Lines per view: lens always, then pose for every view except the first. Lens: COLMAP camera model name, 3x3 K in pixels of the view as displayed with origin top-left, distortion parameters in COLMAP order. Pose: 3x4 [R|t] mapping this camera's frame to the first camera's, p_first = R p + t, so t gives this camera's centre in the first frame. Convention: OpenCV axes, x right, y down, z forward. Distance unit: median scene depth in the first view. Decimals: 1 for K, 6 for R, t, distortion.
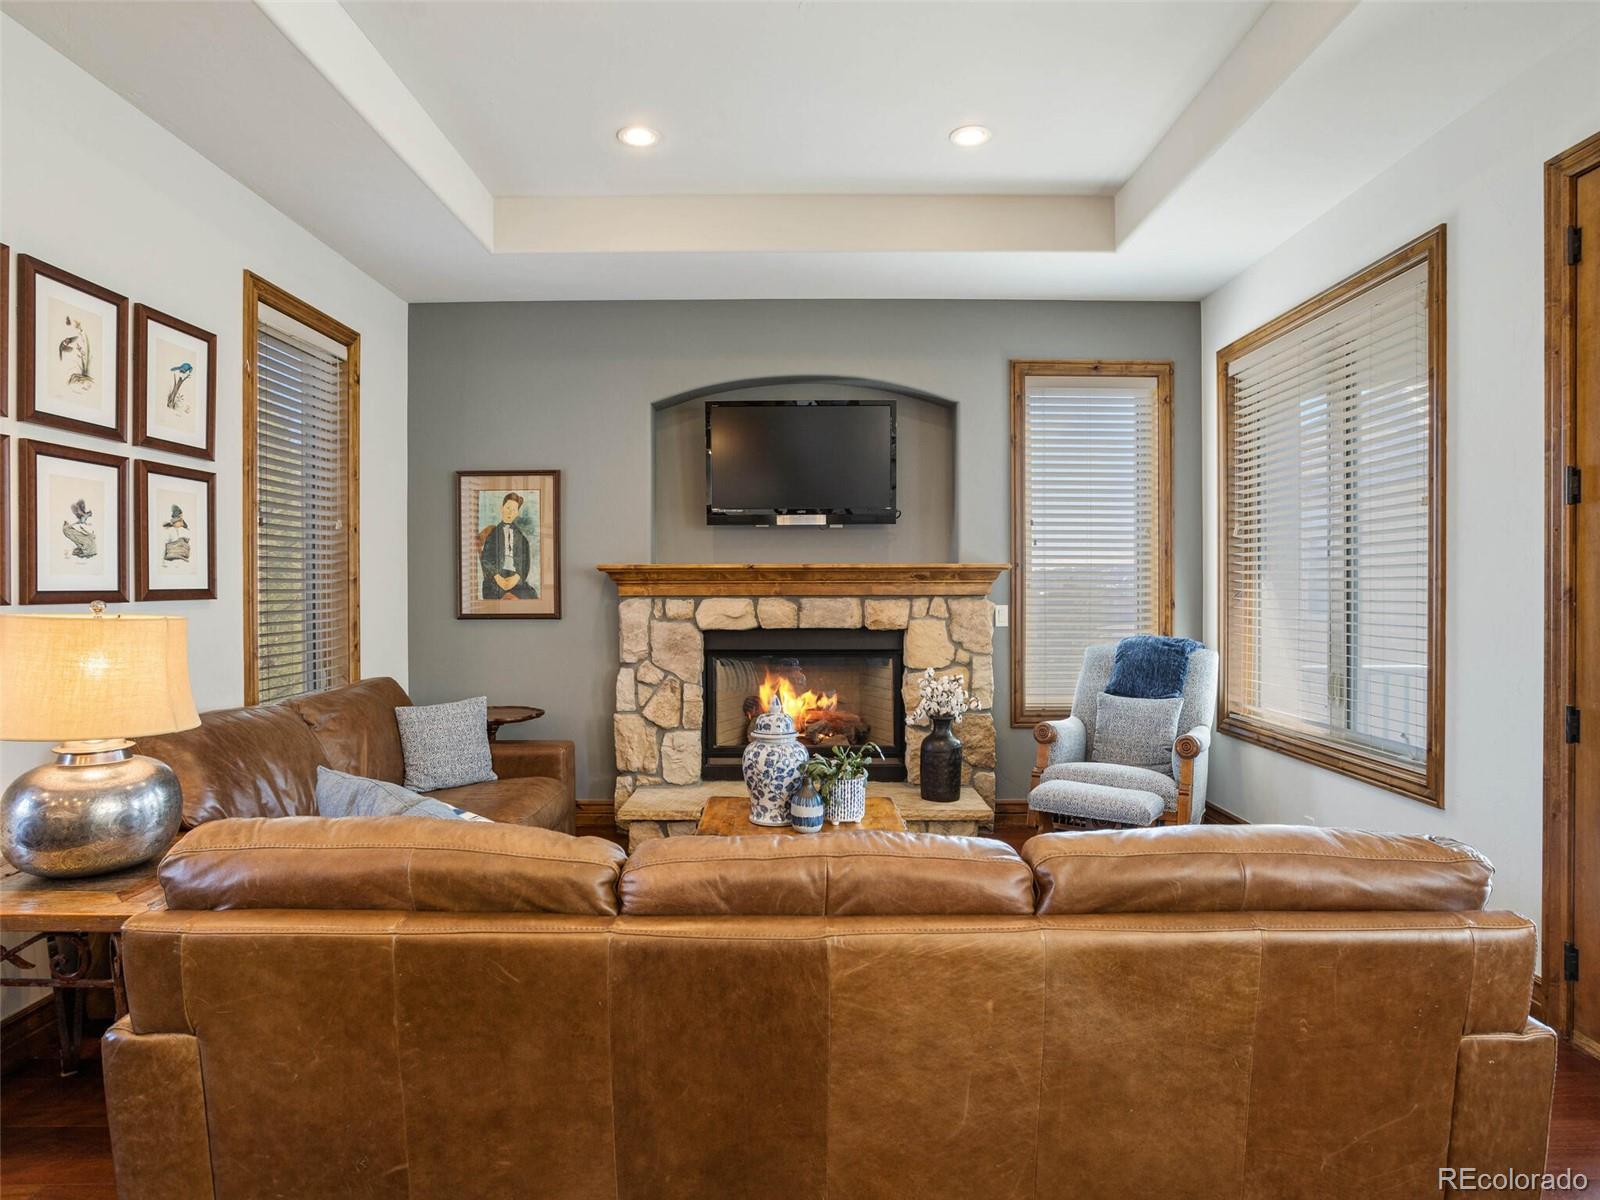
lens RADIAL K [[915.5, 0, 800.0], [0, 915.5, 600.0], [0, 0, 1]] dist [-0.027160, 0.002777]
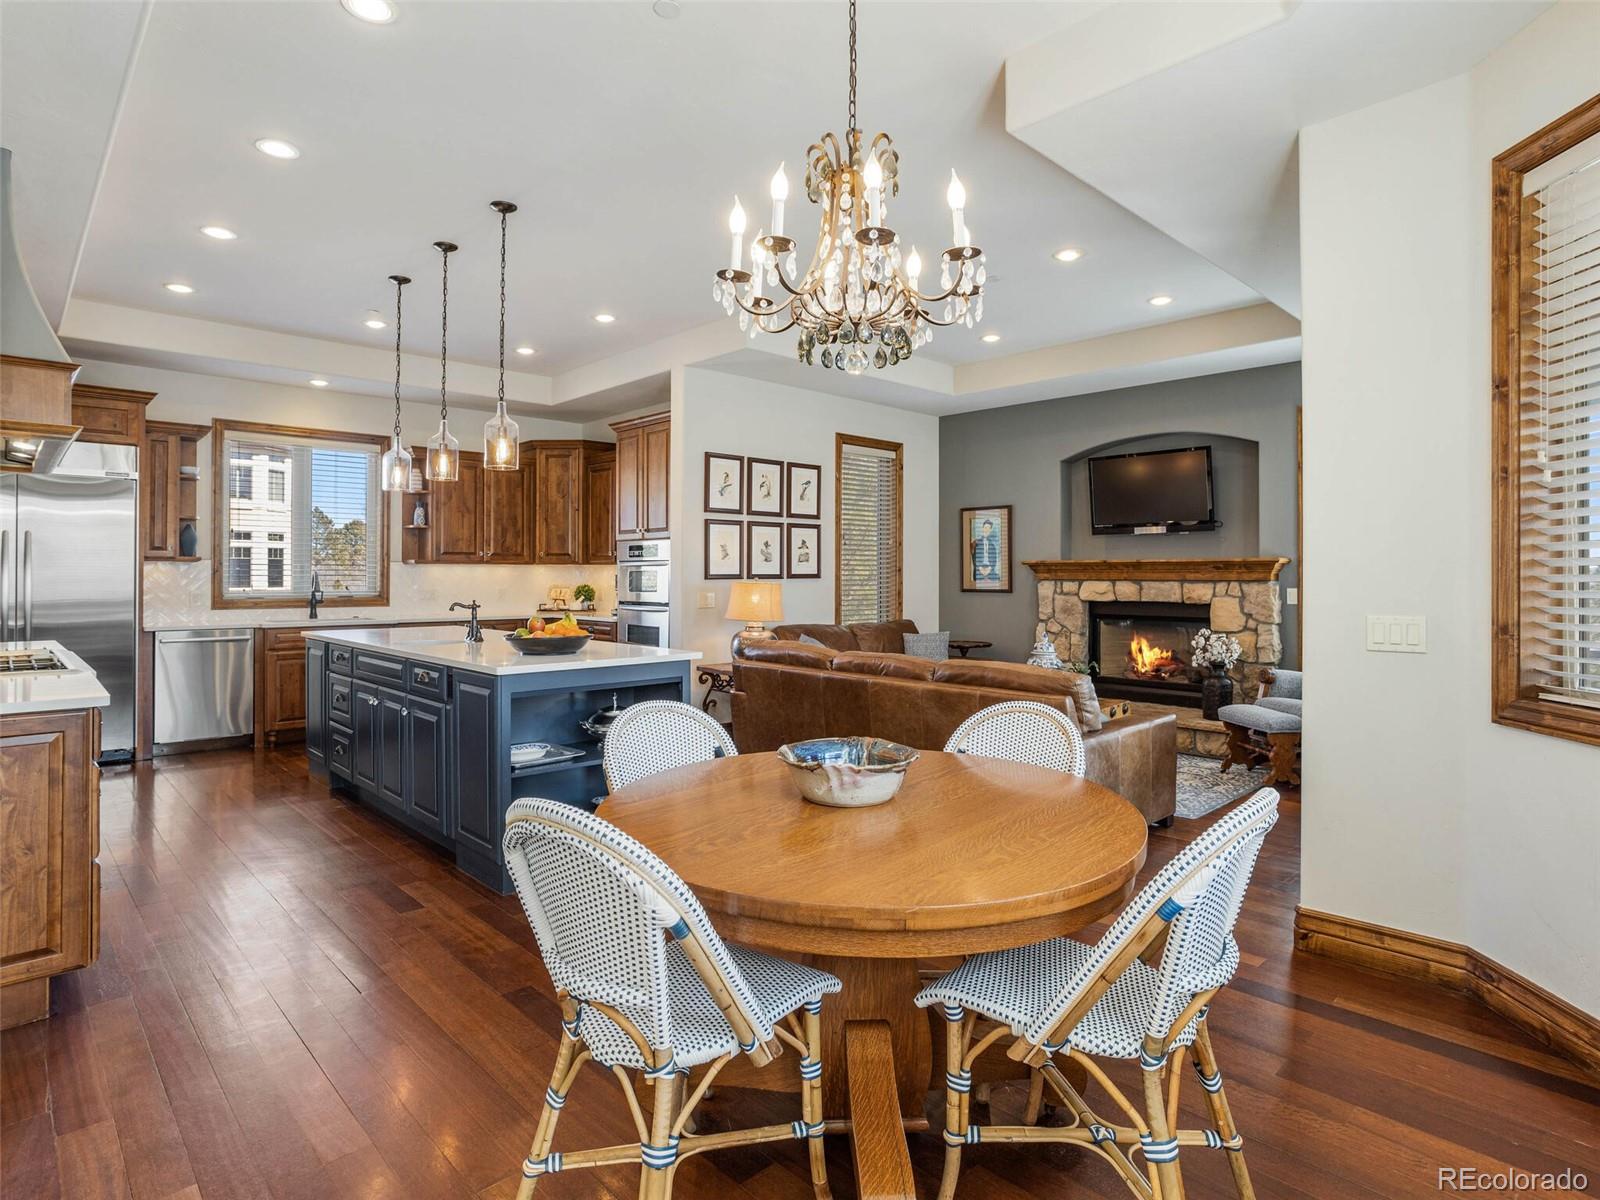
lens RADIAL K [[856.6, 0, 790.2], [0, 856.6, 590.4], [0, 0, 1]] dist [-0.000774, 0.000139]
pose [[0.690839, 0.016790, -0.722814, 0.635806], [-0.013776, 0.999855, 0.010059, 0.006448], [0.722878, 0.003009, 0.690969, -0.415411]]
